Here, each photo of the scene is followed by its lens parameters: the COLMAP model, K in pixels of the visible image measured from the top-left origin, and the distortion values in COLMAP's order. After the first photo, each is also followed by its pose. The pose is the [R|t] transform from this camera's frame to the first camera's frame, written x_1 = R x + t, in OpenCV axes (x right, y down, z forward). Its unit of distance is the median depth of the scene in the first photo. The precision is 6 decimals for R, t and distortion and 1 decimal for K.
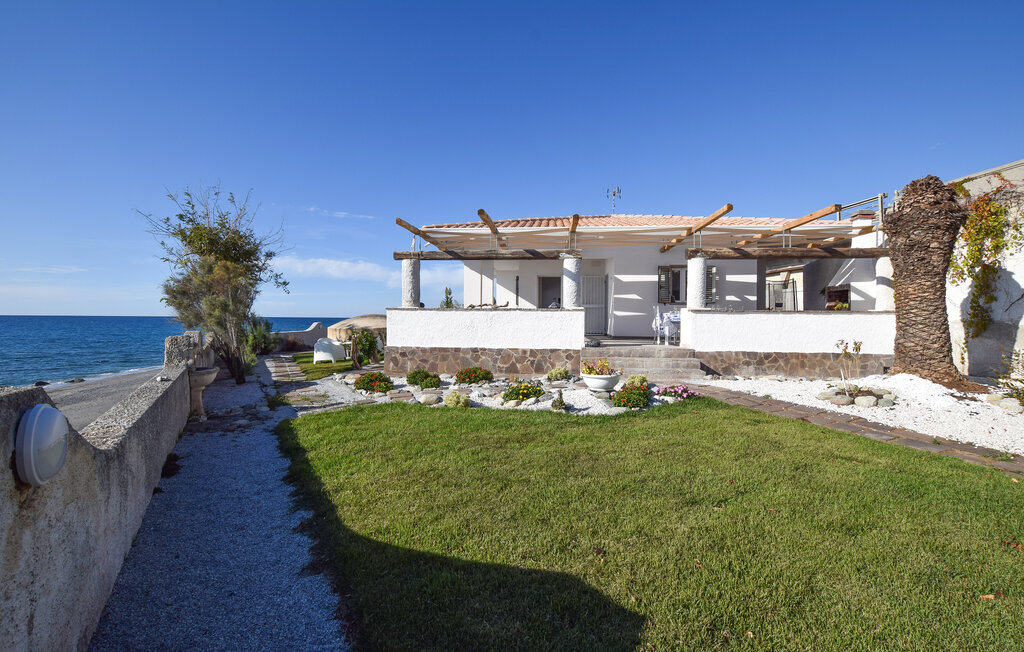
lens RADIAL K [[461.7, 0, 522.0], [0, 461.7, 323.6], [0, 0, 1]] dist [-0.025314, 0.003795]
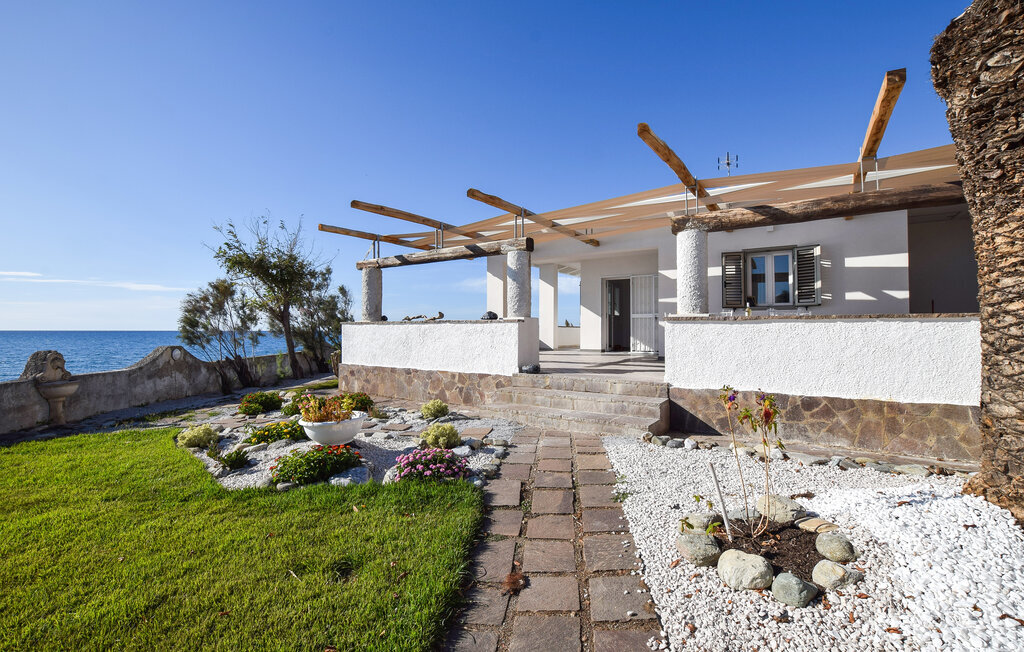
lens RADIAL K [[461.7, 0, 509.3], [0, 461.7, 325.1], [0, 0, 1]] dist [-0.025314, 0.003795]
pose [[0.874264, -0.012576, -0.485288, 0.465921], [0.000159, 0.999672, -0.025620, -0.004416], [0.485451, 0.022321, 0.873979, 0.363321]]
